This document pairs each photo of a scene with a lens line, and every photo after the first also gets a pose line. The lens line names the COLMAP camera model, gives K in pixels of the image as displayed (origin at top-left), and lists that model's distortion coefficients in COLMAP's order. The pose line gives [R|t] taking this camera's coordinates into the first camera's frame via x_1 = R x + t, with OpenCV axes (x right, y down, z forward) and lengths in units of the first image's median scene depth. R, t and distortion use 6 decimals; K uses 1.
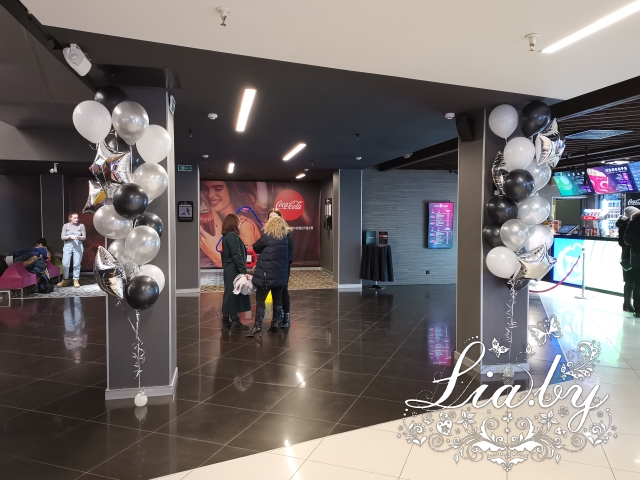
lens RADIAL K [[490.0, 0, 320.0], [0, 490.0, 240.0], [0, 0, 1]] dist [0.065918, -0.060899]
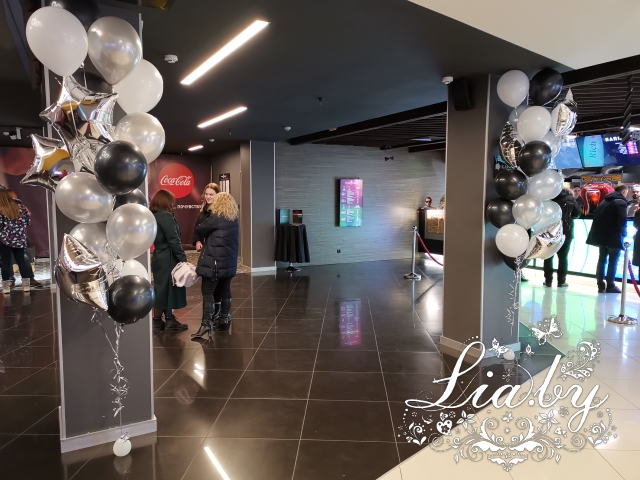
lens RADIAL K [[490.0, 0, 320.0], [0, 490.0, 240.0], [0, 0, 1]] dist [0.065918, -0.060899]
pose [[0.954367, -0.027878, 0.297333, -0.257523], [0.014760, 0.998820, 0.046273, -0.005057], [-0.298272, -0.039773, 0.953652, 0.209946]]
